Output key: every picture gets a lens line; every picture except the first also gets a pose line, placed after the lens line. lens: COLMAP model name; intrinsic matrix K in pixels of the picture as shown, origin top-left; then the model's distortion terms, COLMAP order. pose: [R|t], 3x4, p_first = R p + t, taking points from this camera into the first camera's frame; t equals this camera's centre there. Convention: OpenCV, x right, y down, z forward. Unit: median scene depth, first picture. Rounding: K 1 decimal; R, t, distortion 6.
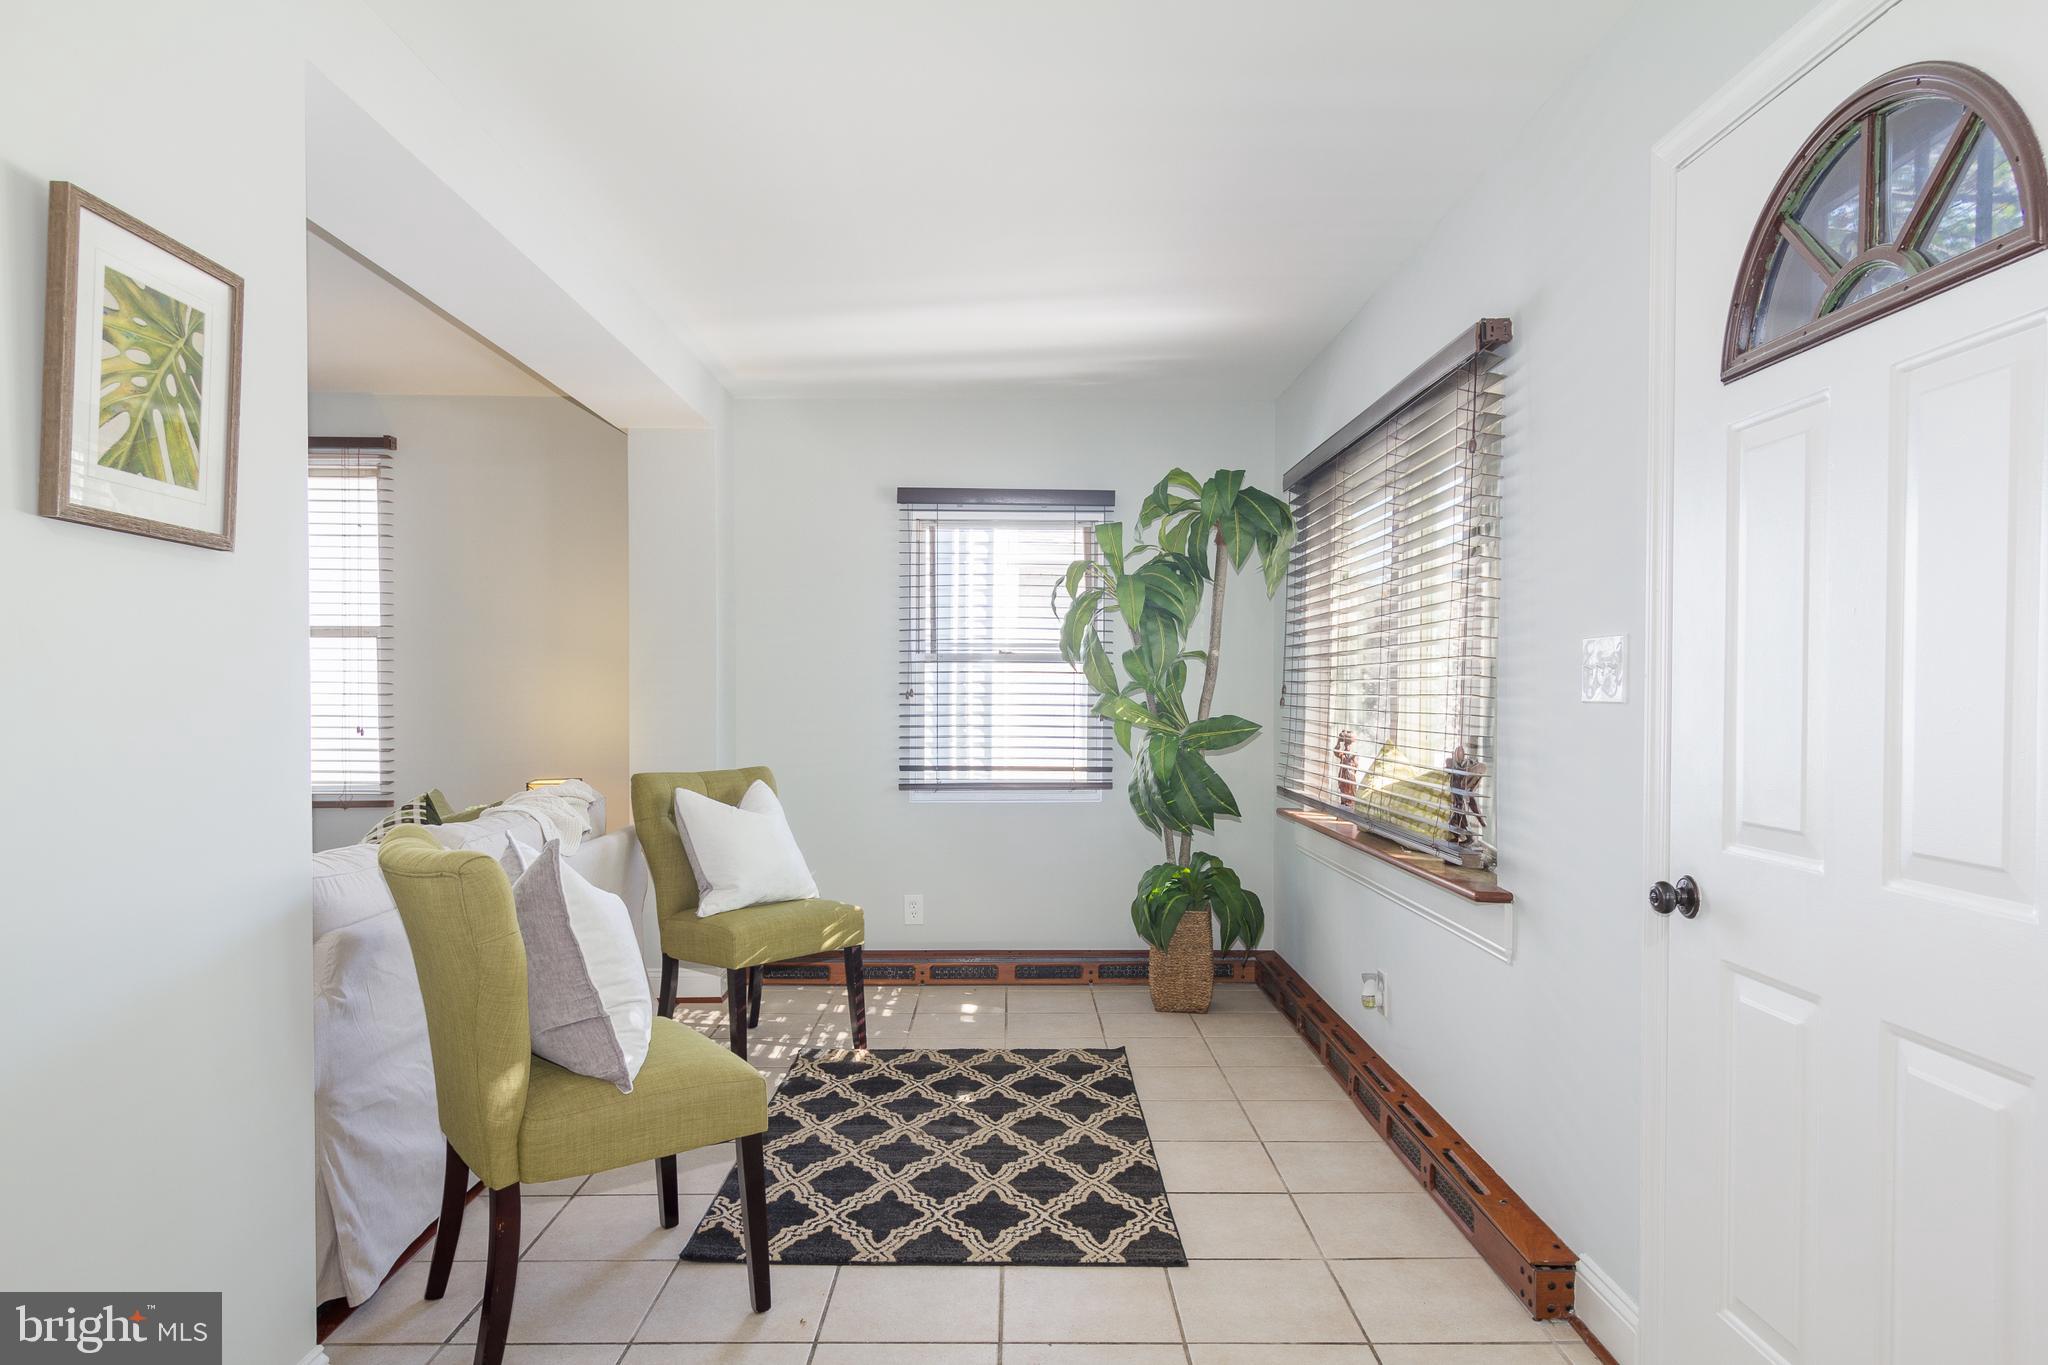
lens RADIAL K [[1273.1, 0, 1018.5], [0, 1273.1, 715.4], [0, 0, 1]] dist [0.017751, -0.006763]
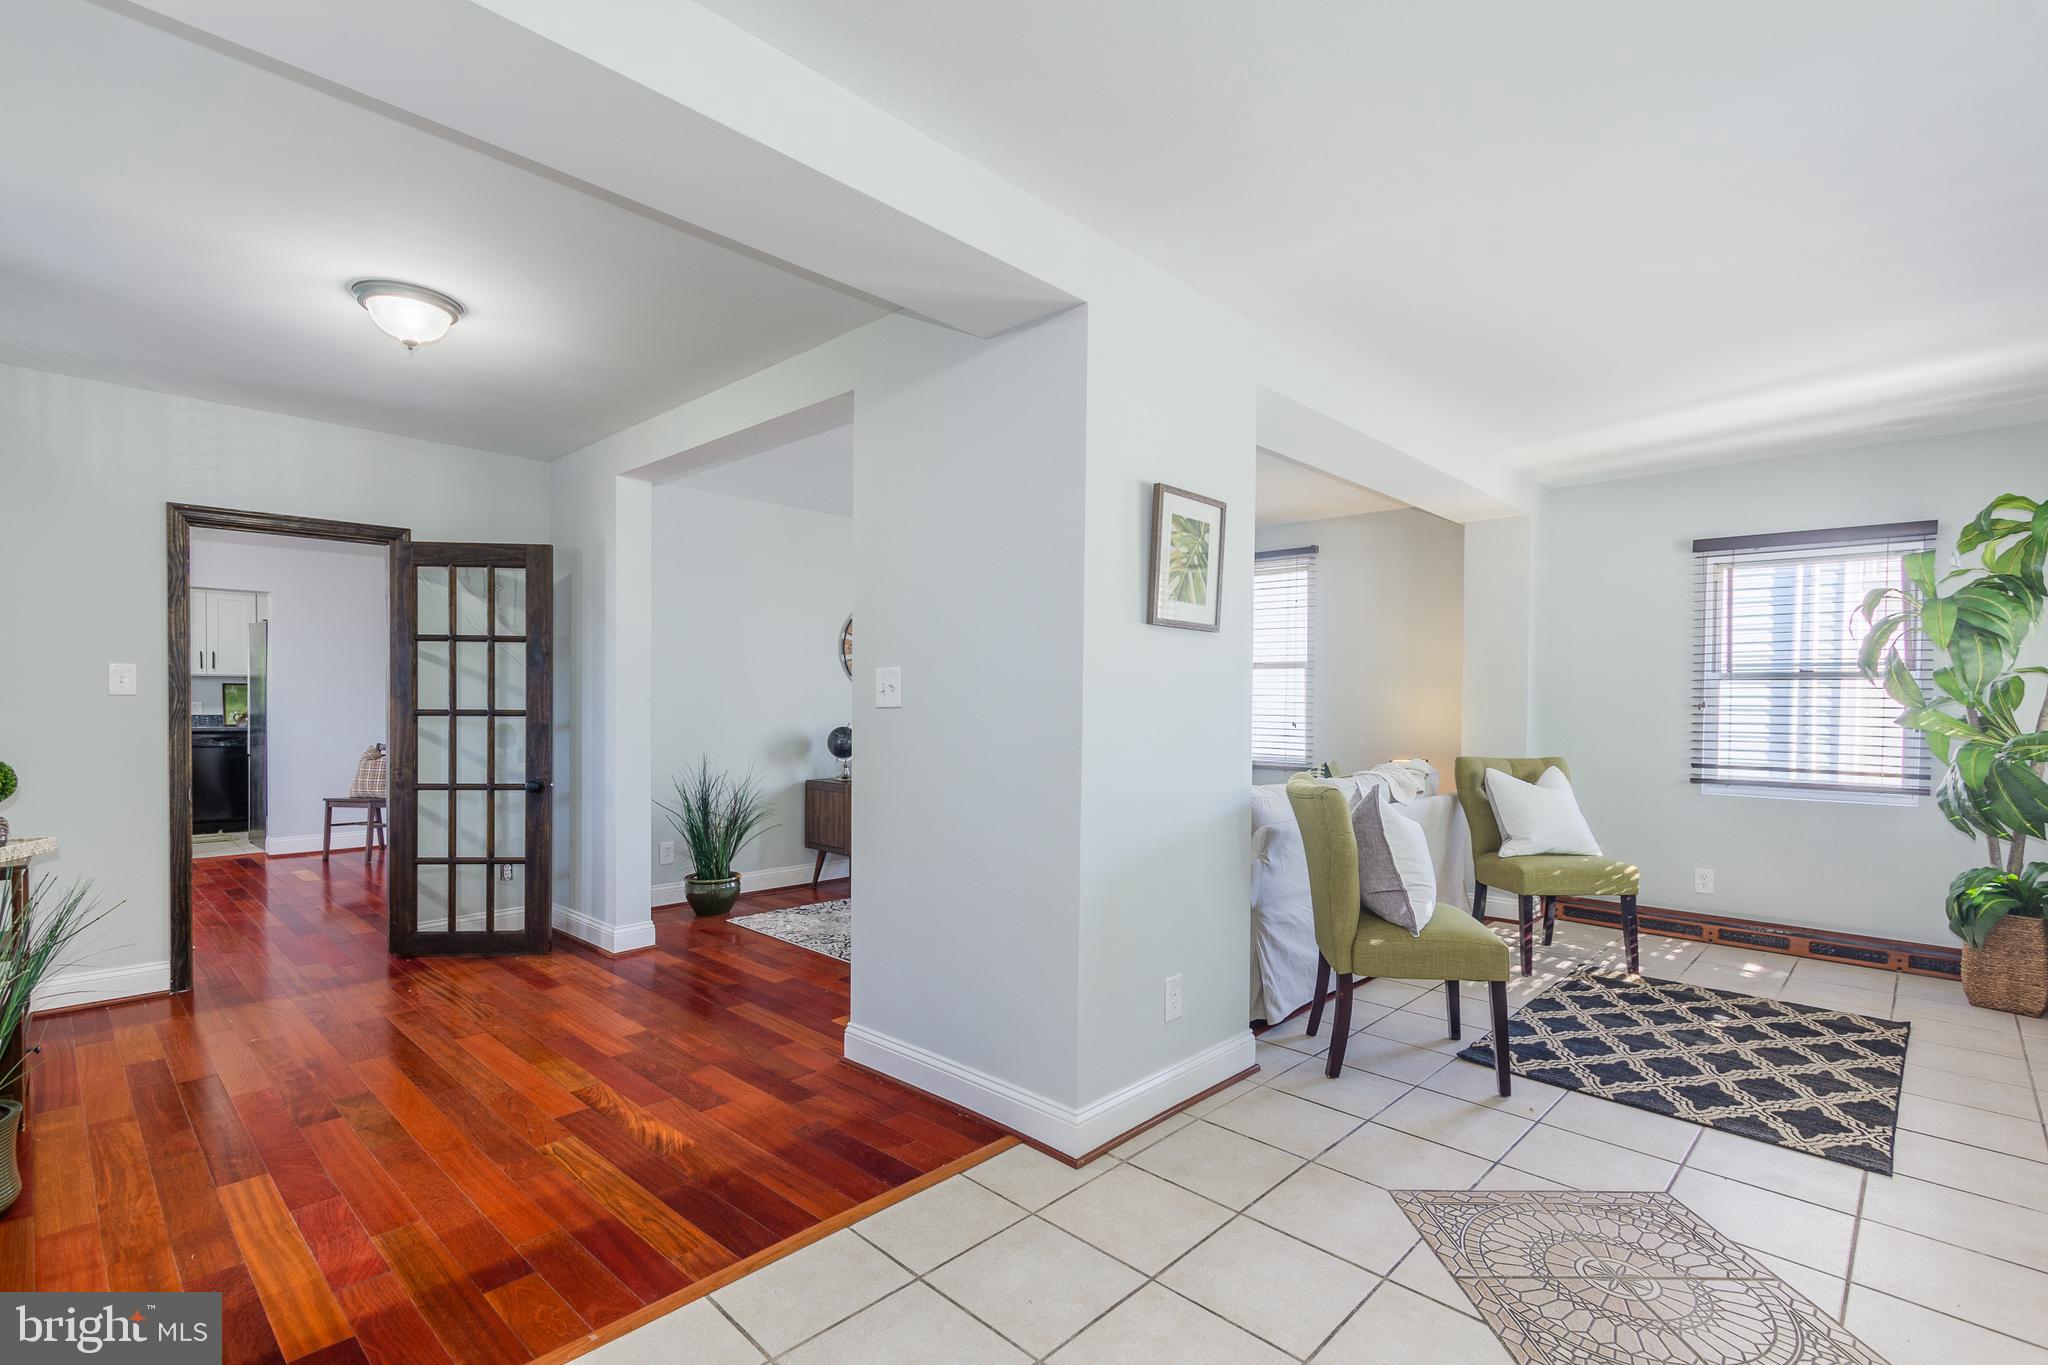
lens RADIAL K [[937.6, 0, 1017.5], [0, 937.6, 710.3], [0, 0, 1]] dist [0.010723, -0.004406]
pose [[0.710420, 0.013653, -0.703646, 0.099441], [-0.021377, 0.999769, -0.002183, 0.004526], [0.703453, 0.016593, 0.710548, -0.136630]]
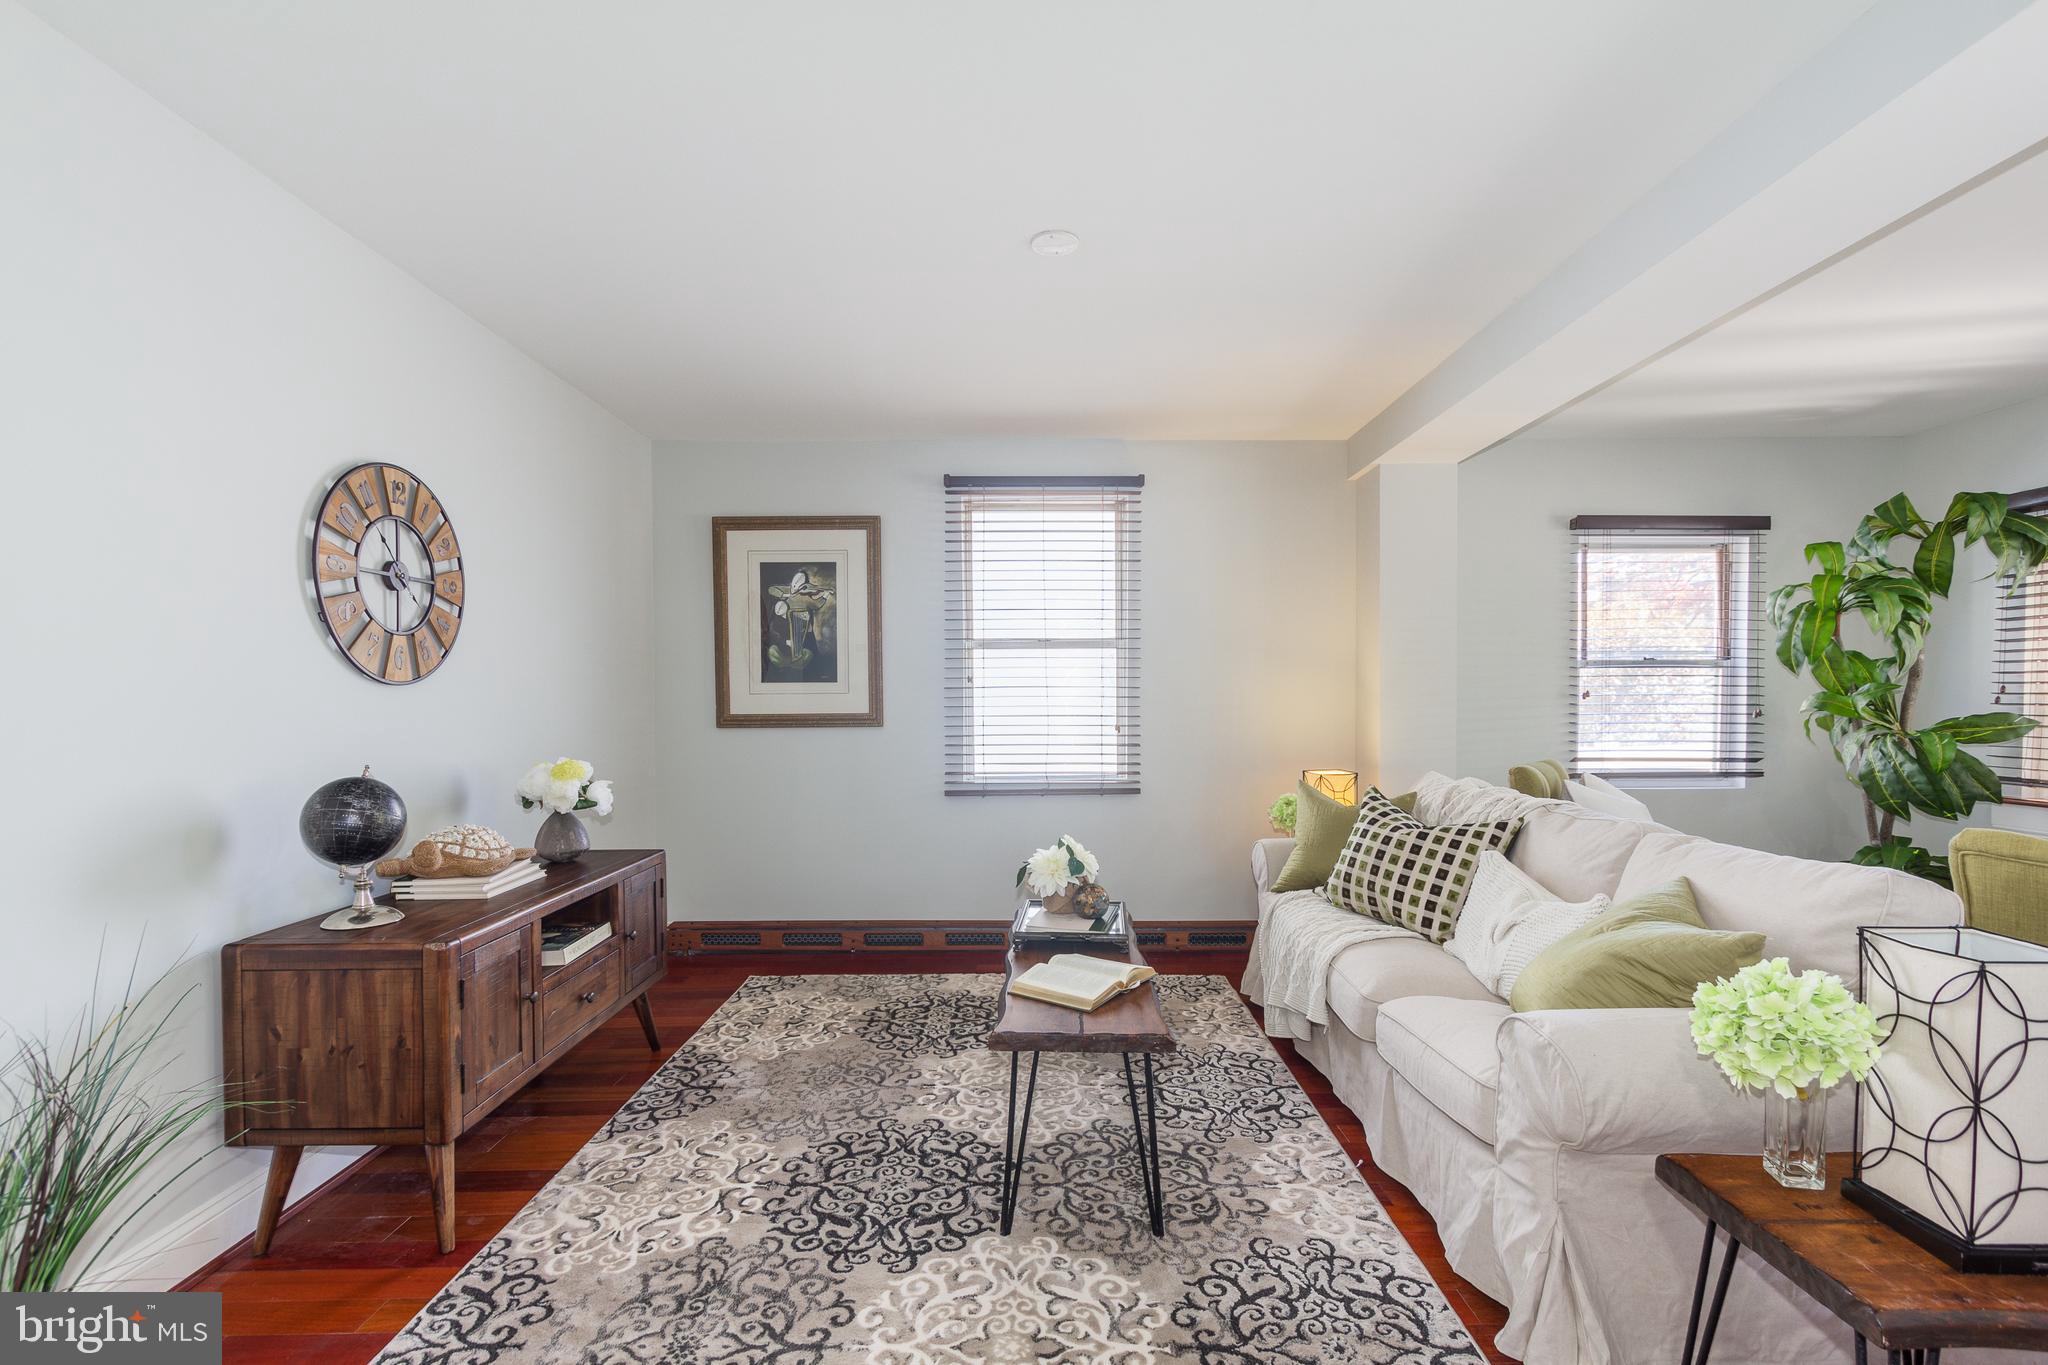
lens RADIAL K [[937.6, 0, 1015.7], [0, 937.6, 710.1], [0, 0, 1]] dist [0.010723, -0.004406]
pose [[0.999771, -0.003150, -0.021187, -0.667782], [0.003063, 0.999987, -0.004135, -0.001250], [0.021200, 0.004069, 0.999767, 0.162478]]
